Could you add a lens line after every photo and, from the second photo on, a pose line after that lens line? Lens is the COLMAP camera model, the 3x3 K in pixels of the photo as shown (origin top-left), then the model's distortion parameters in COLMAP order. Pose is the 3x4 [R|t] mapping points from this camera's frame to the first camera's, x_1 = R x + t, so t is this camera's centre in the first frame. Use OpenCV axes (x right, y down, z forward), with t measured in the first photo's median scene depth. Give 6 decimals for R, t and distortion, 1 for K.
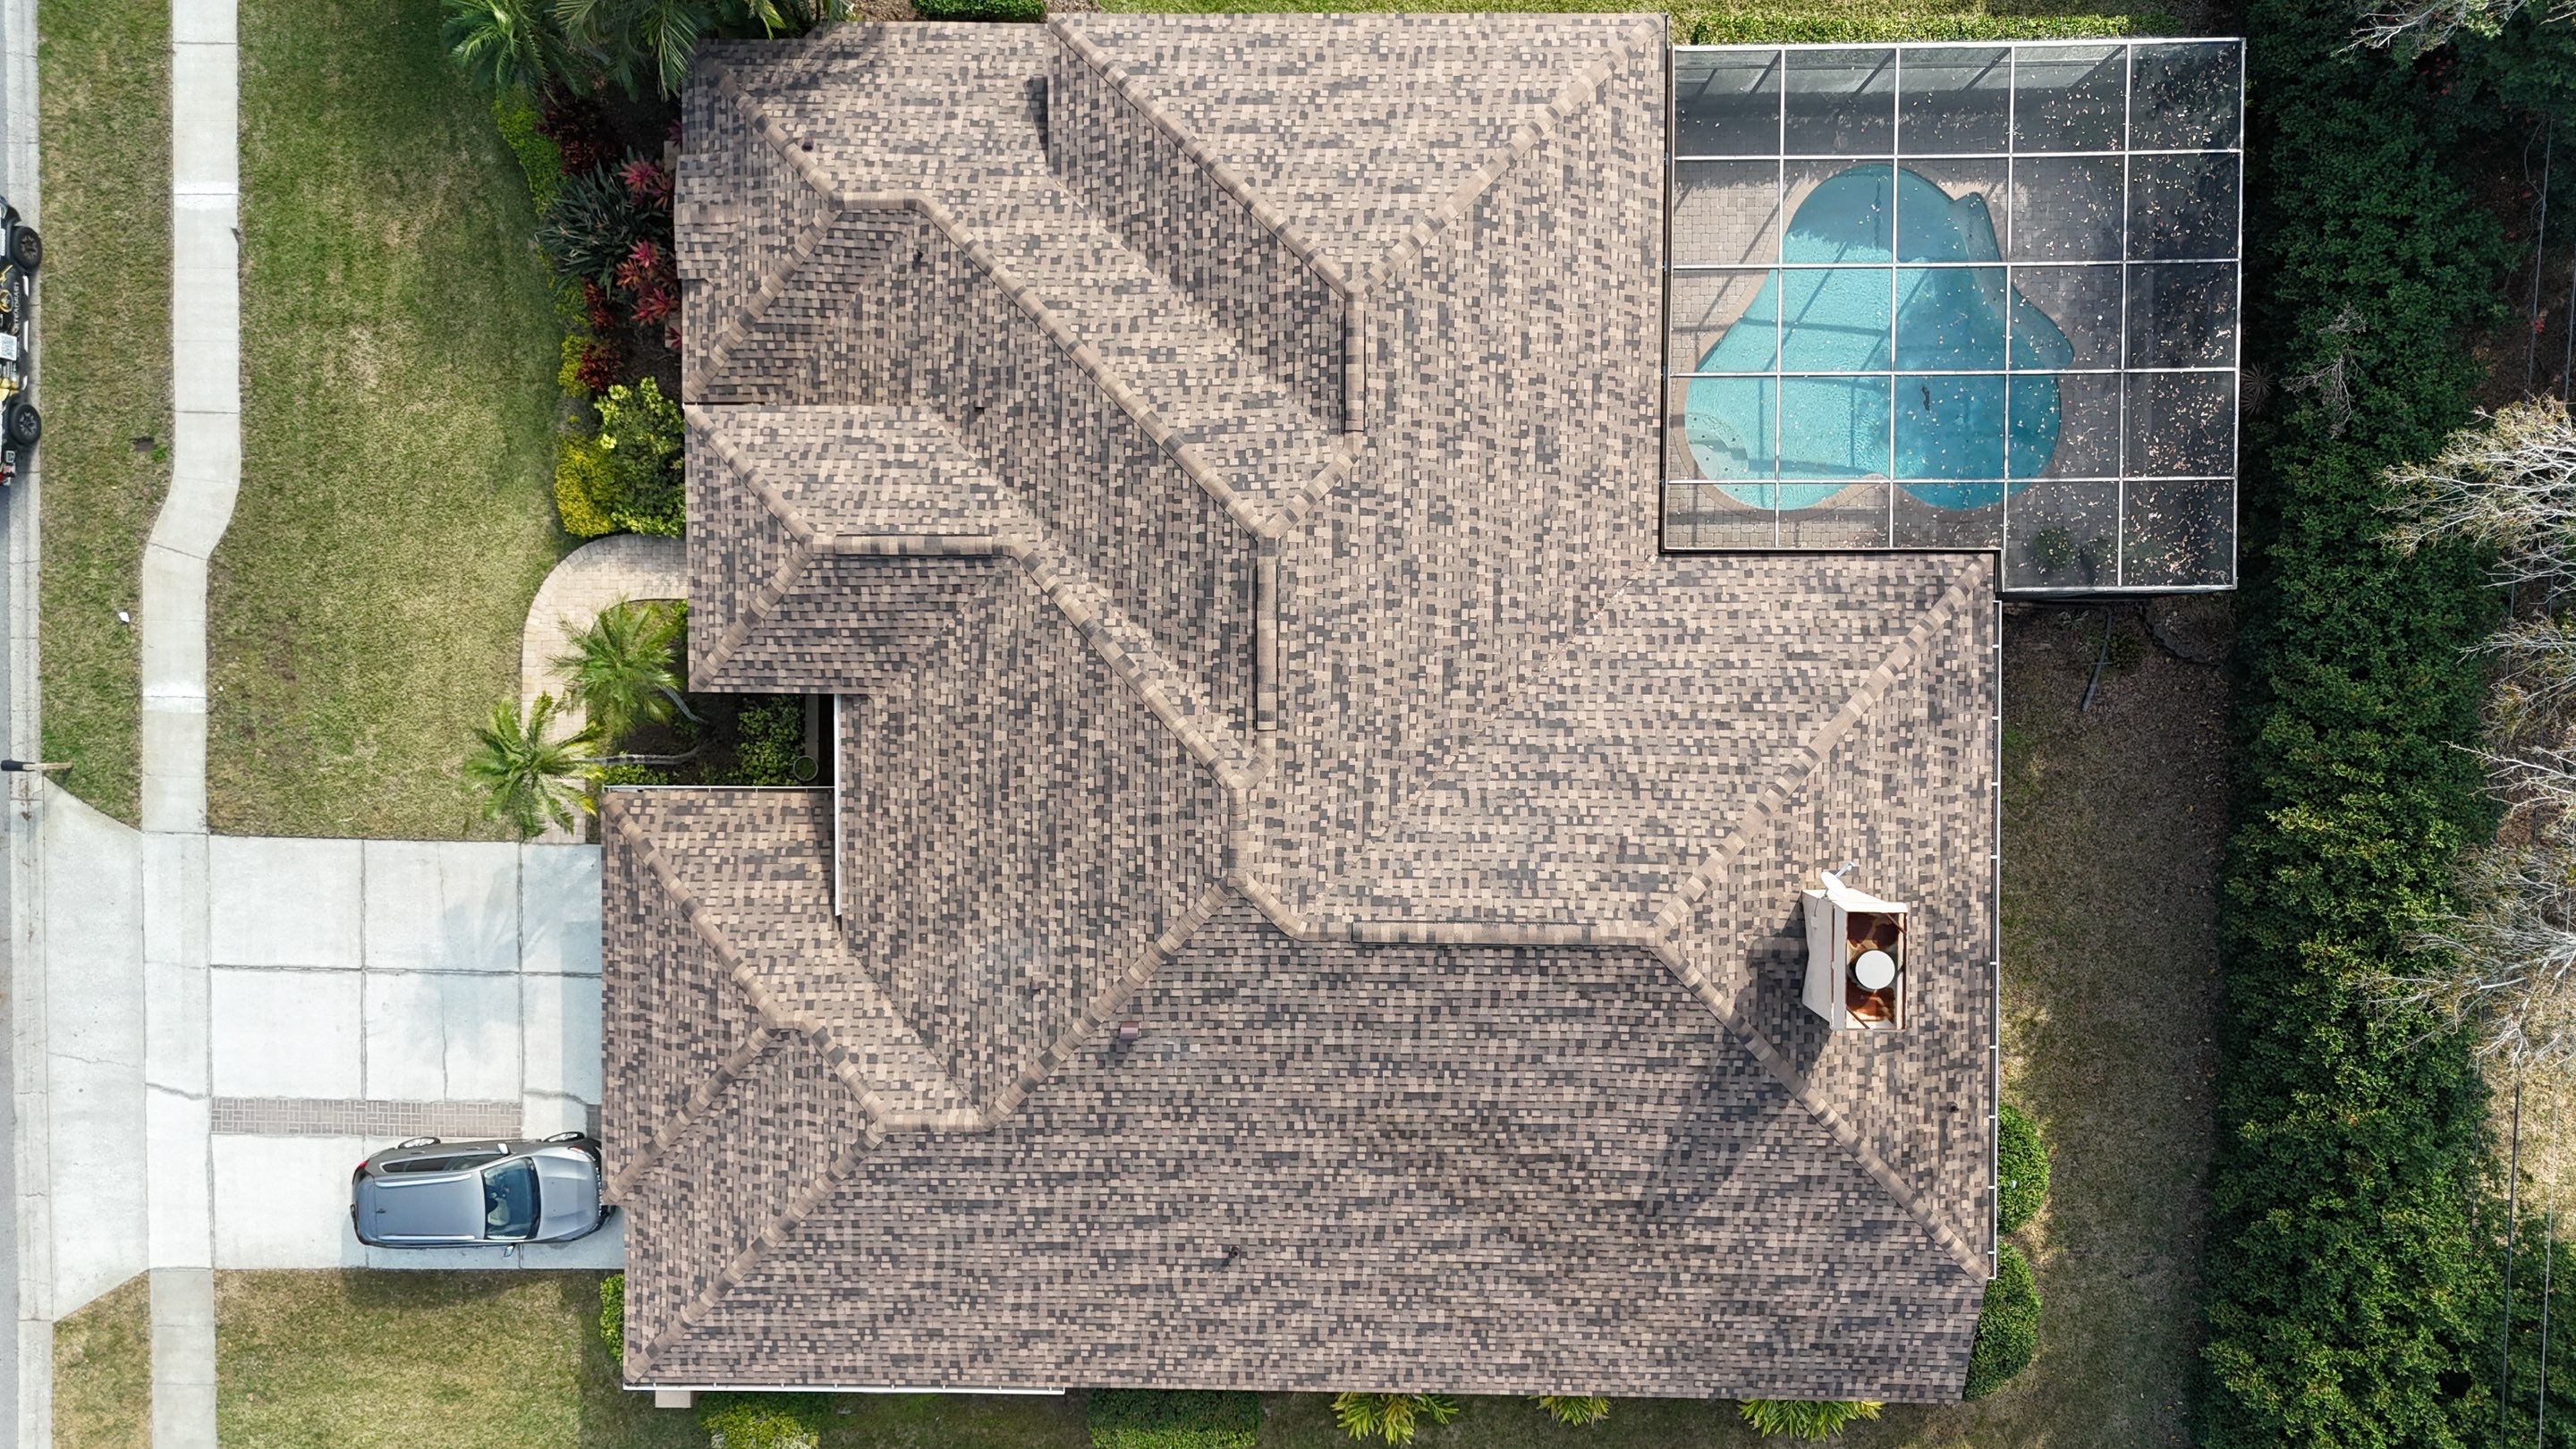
lens RADIAL K [[1896.8, 0, 1291.9], [0, 1896.8, 714.6], [0, 0, 1]] dist [0.088382, -0.096953]
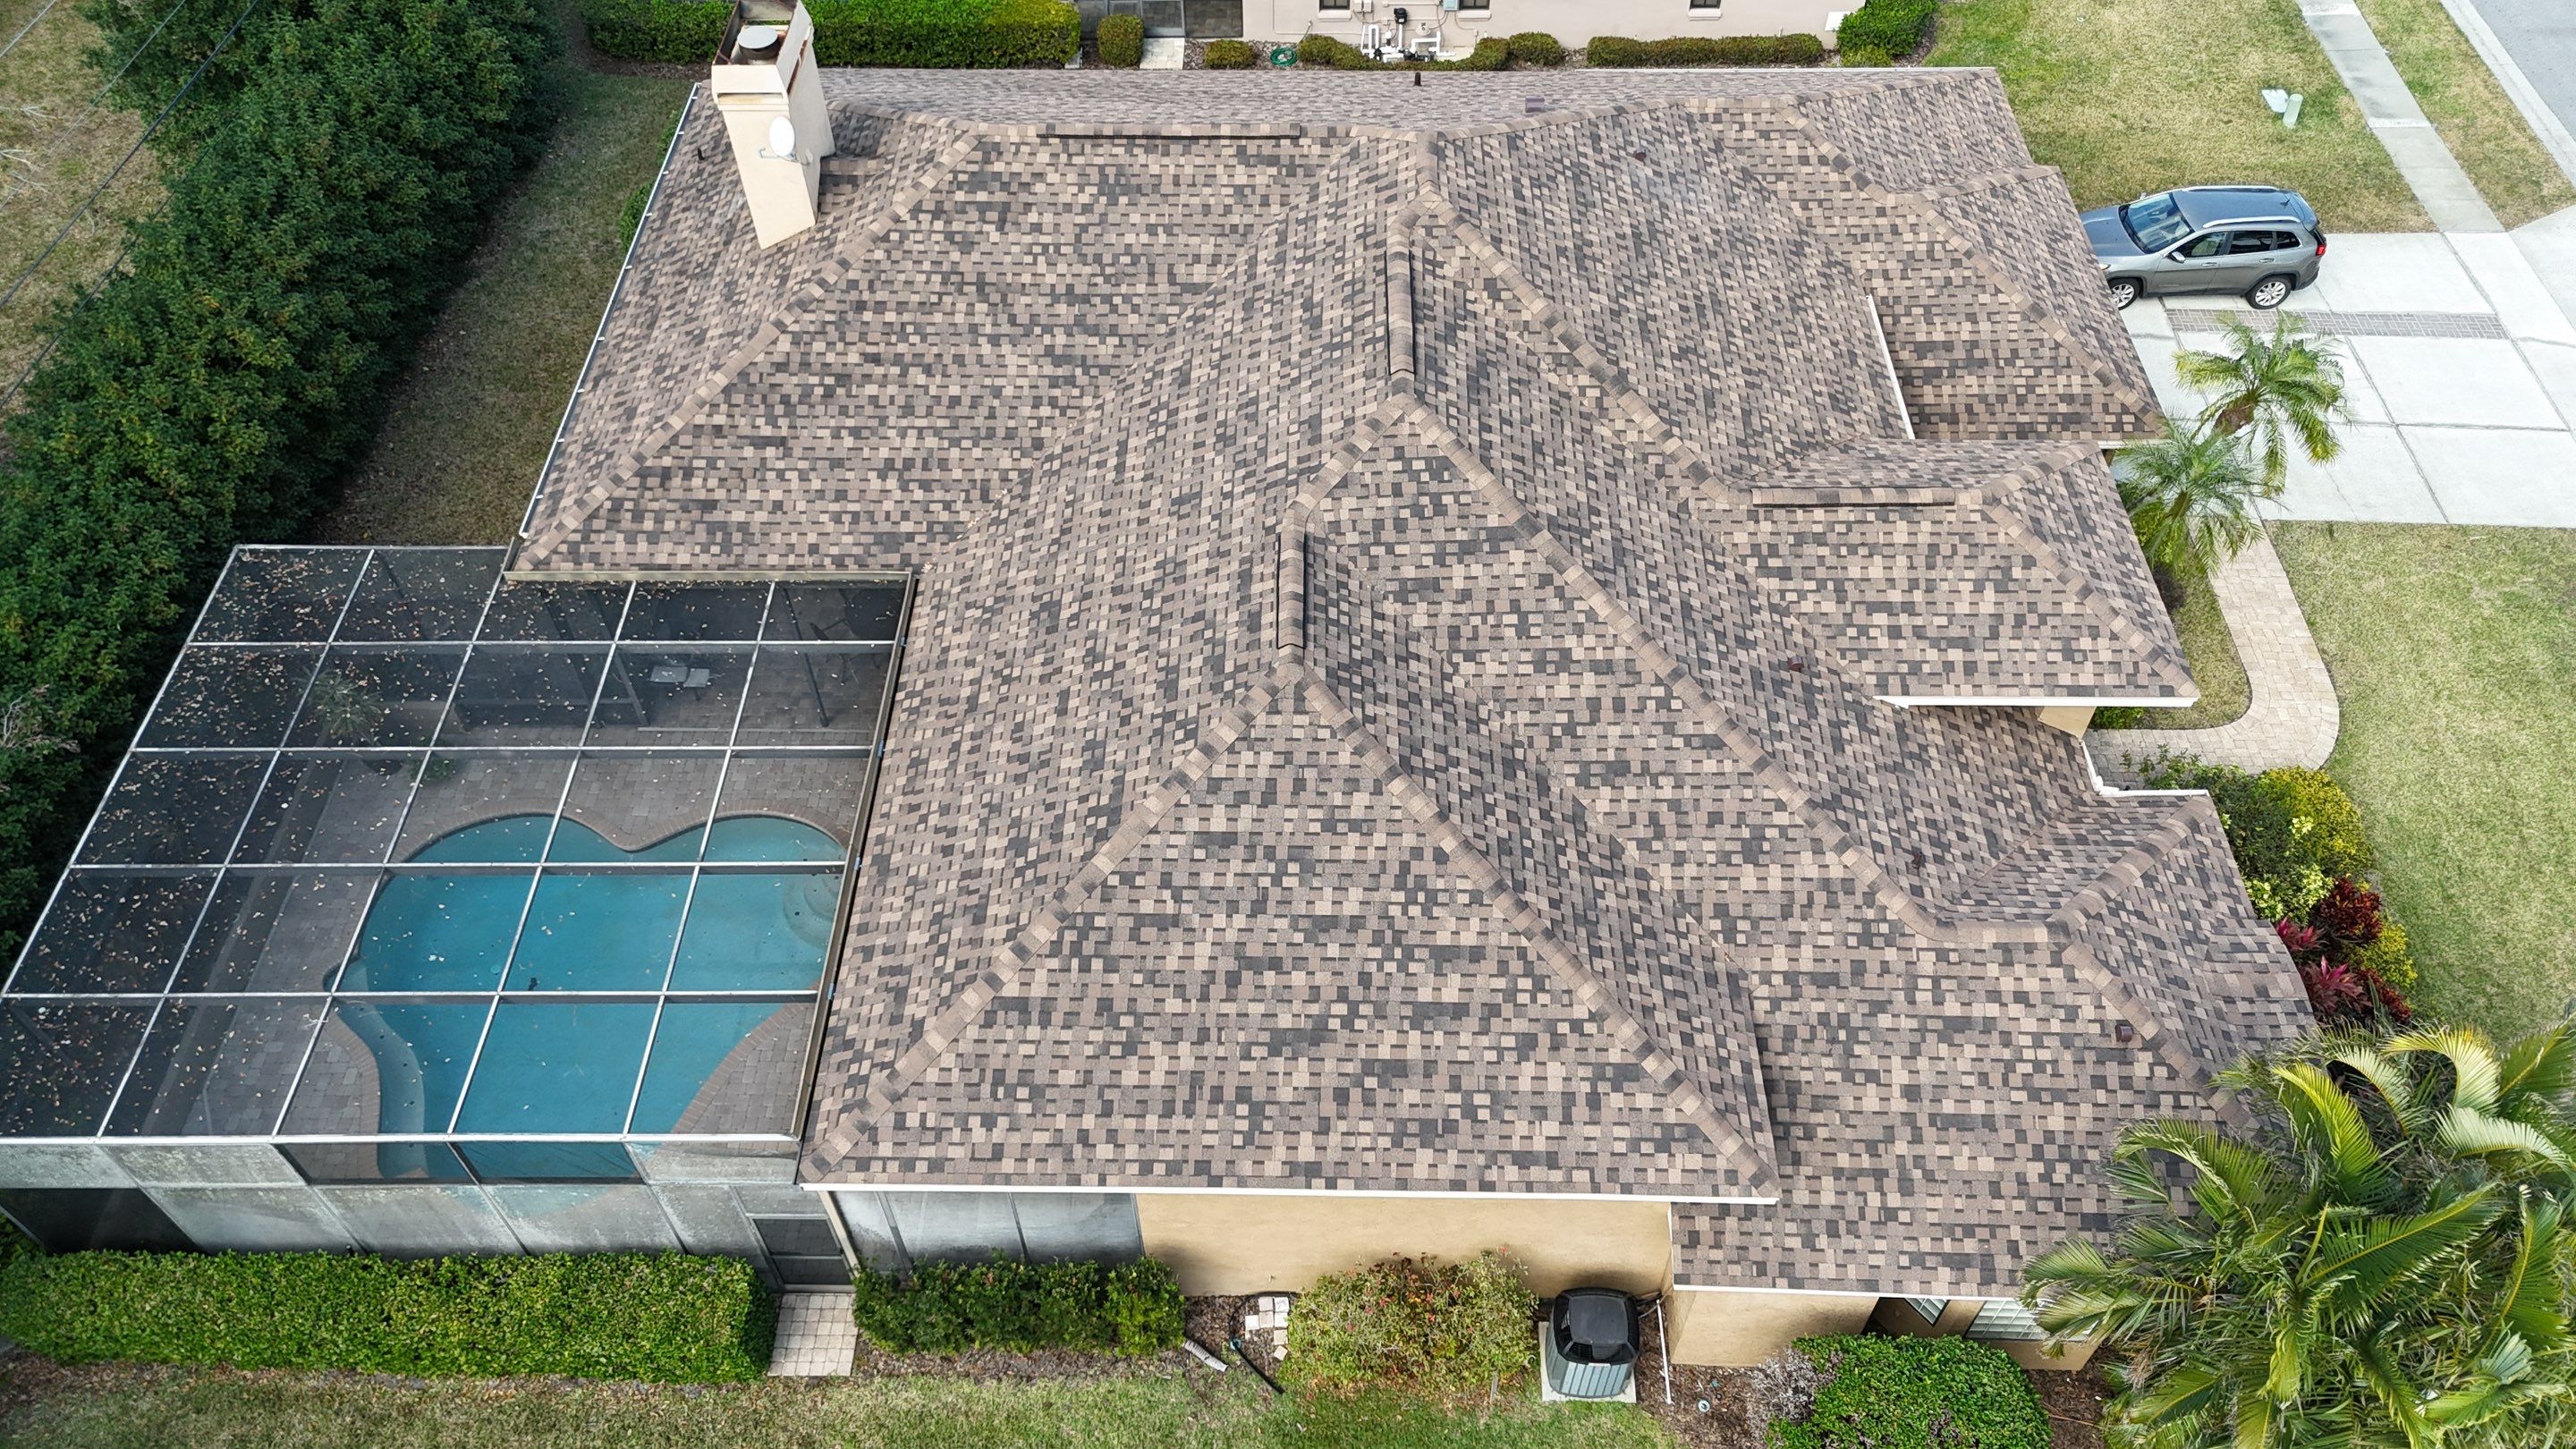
lens RADIAL K [[1896.8, 0, 1289.6], [0, 1896.8, 725.8], [0, 0, 1]] dist [0.088382, -0.096953]
pose [[-0.999182, 0.015393, 0.037386, 0.006368], [0.011701, -0.775018, 0.631831, -0.656574], [0.038700, 0.631752, 0.774204, 0.429118]]
